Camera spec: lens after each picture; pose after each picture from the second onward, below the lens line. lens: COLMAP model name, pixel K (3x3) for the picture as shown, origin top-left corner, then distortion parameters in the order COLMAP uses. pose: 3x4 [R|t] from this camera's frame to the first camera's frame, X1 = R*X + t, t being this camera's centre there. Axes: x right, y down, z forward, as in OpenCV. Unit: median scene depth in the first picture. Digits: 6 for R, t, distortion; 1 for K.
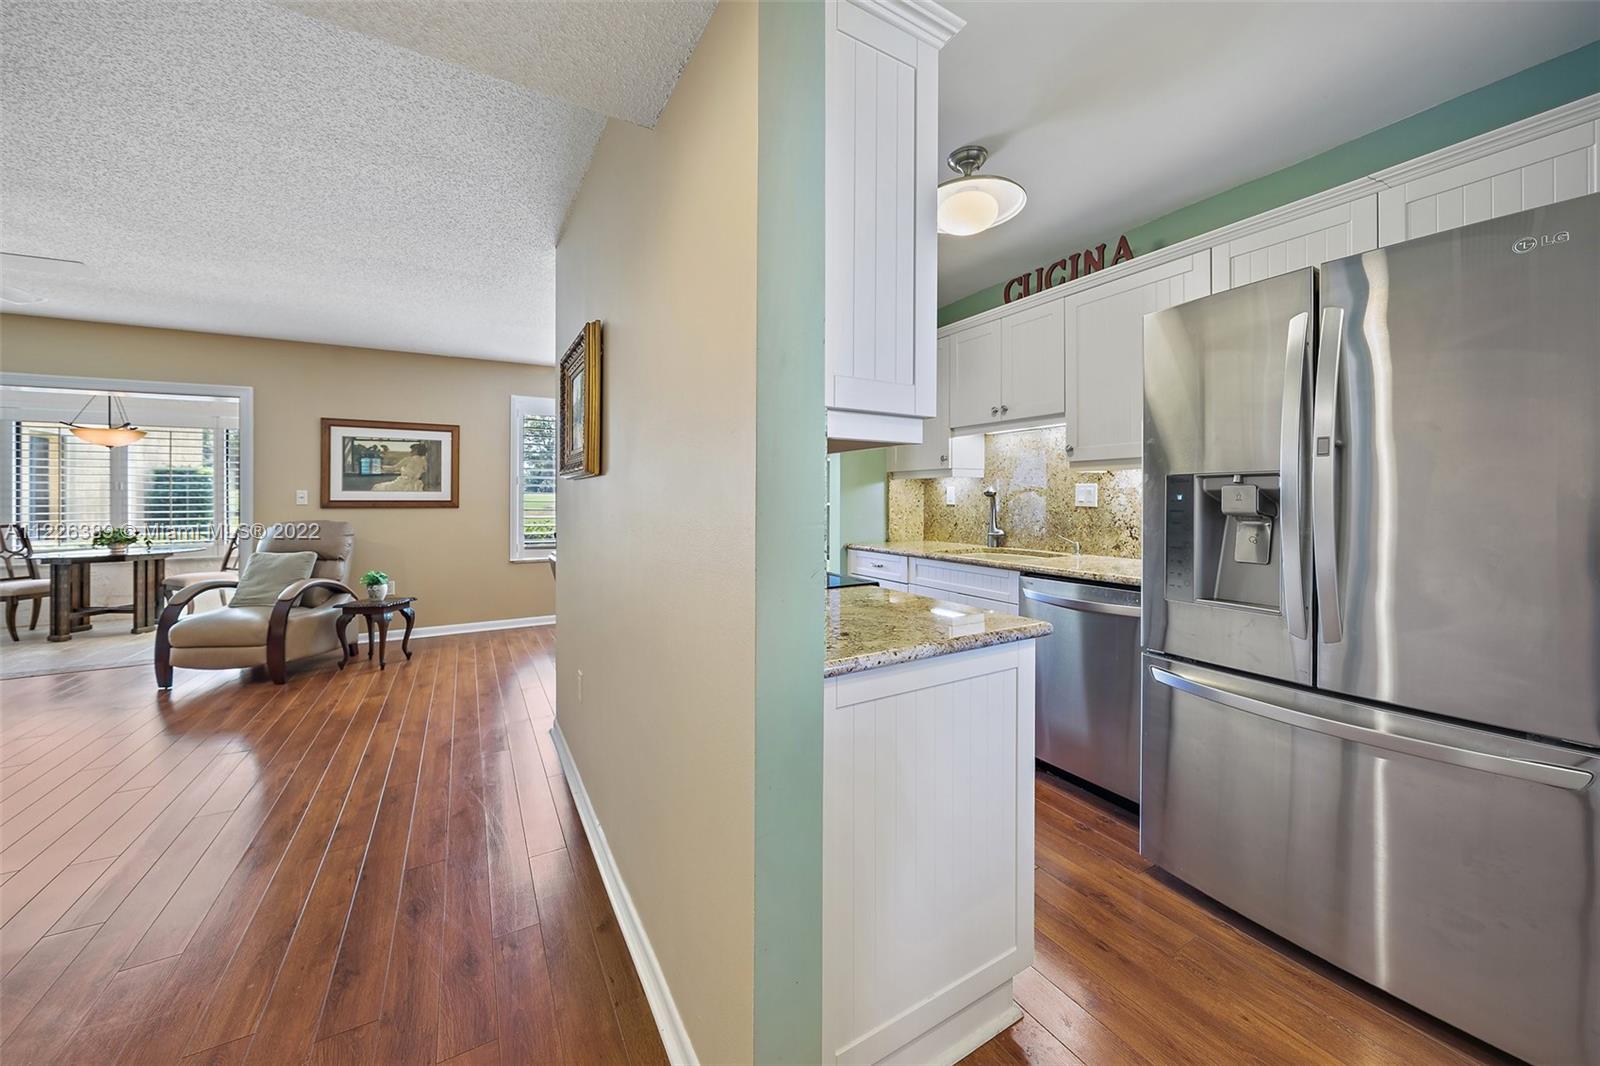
lens RADIAL K [[582.3, 0, 801.4], [0, 582.3, 489.7], [0, 0, 1]] dist [-0.002061, 0.000260]
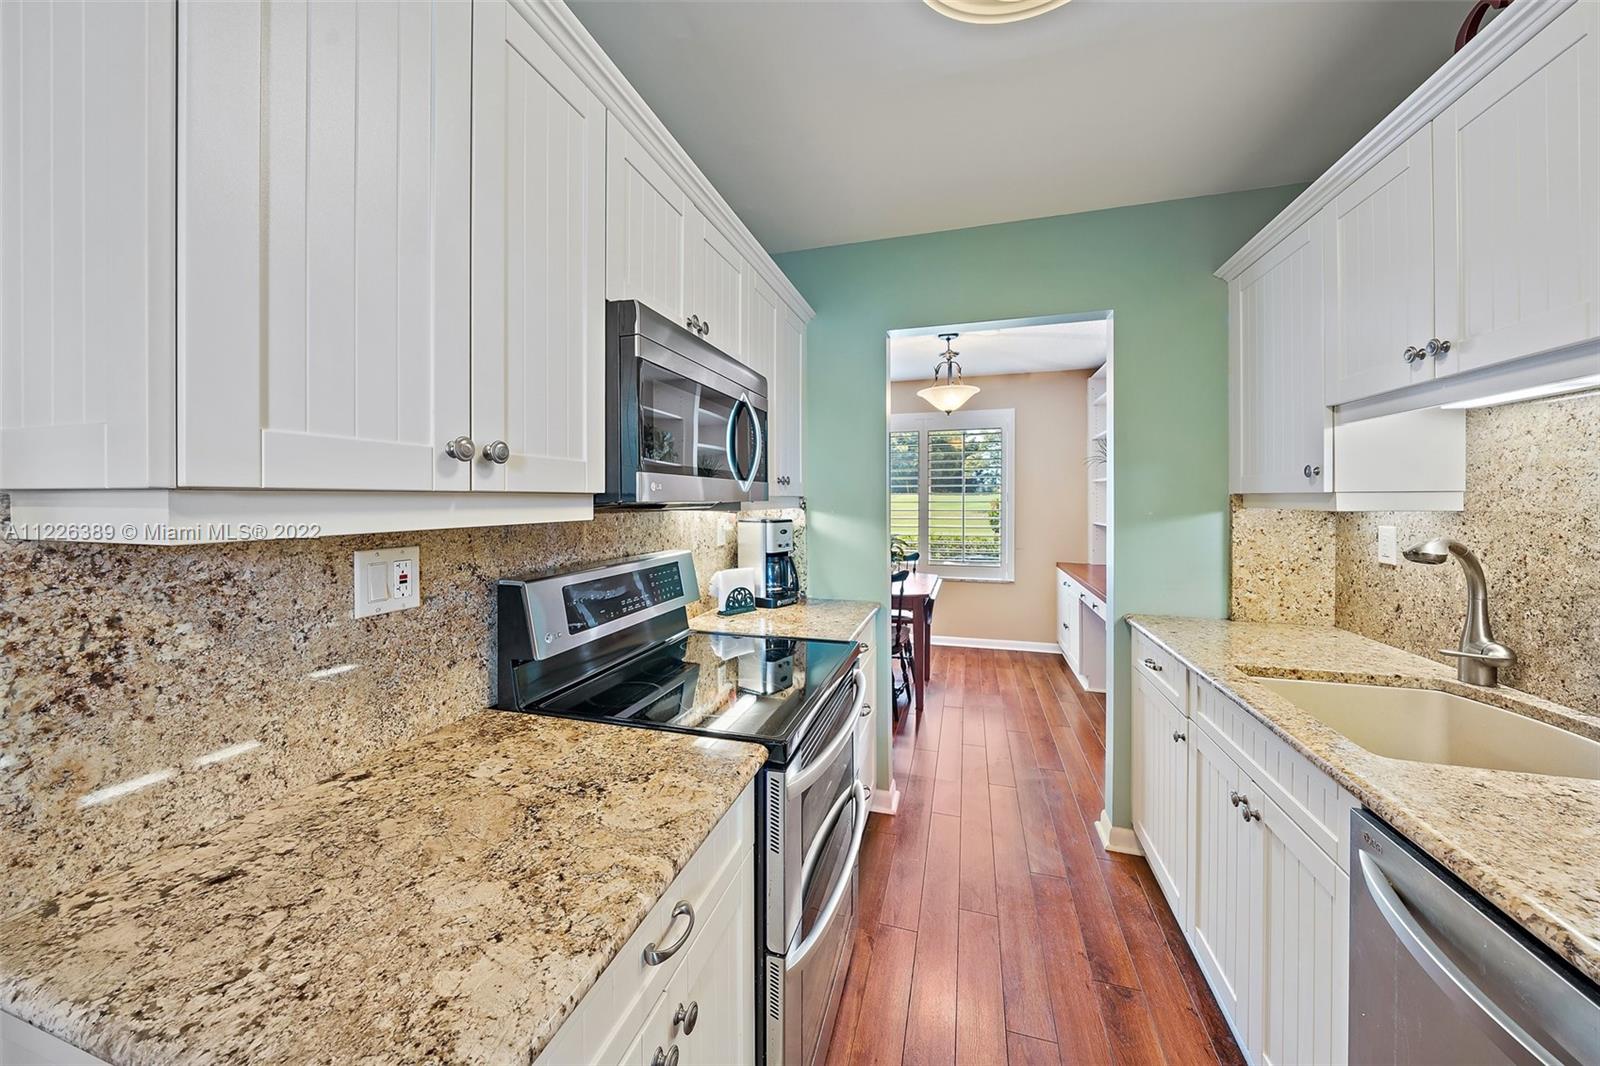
lens RADIAL K [[582.3, 0, 790.6], [0, 582.3, 497.0], [0, 0, 1]] dist [-0.002061, 0.000260]
pose [[0.684674, 0.004382, -0.728836, 0.434743], [0.005610, 0.999921, 0.011281, -0.058278], [0.728828, -0.011813, 0.684595, 0.543220]]
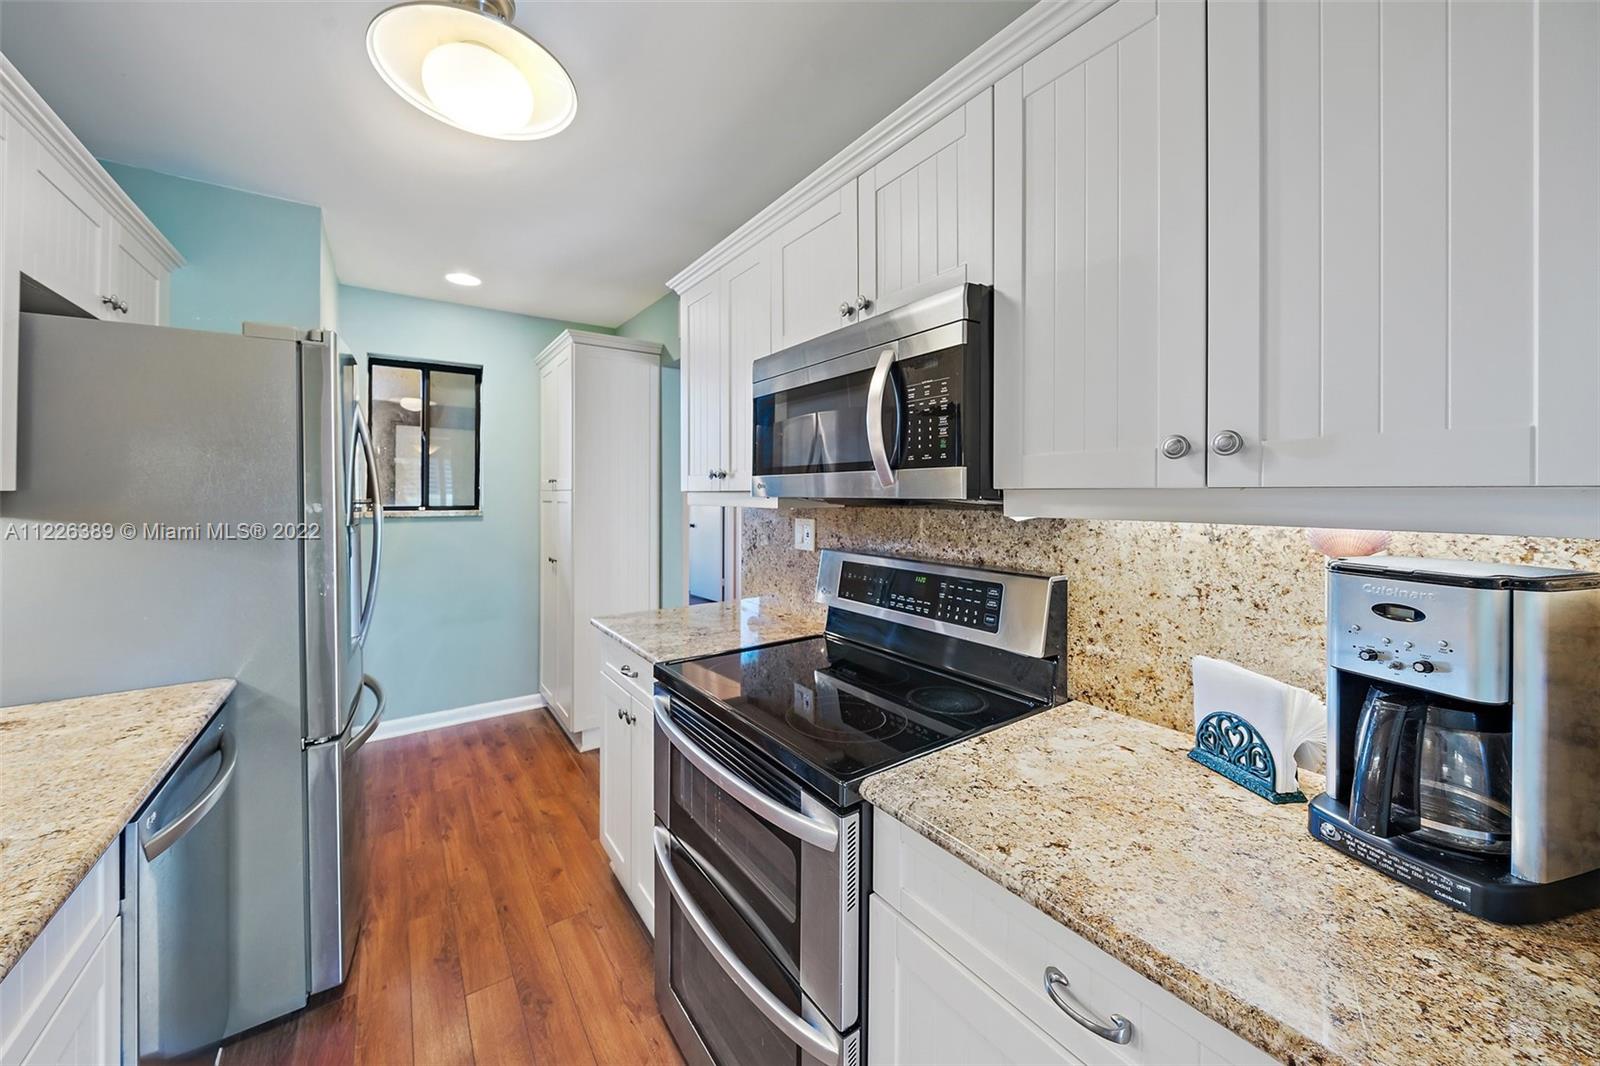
lens RADIAL K [[582.3, 0, 792.2], [0, 582.3, 494.2], [0, 0, 1]] dist [-0.002061, 0.000260]
pose [[-0.997008, 0.009163, -0.076756, -0.001029], [0.009977, 0.999898, -0.010220, -0.045574], [0.076655, -0.010955, -0.996998, 1.521871]]
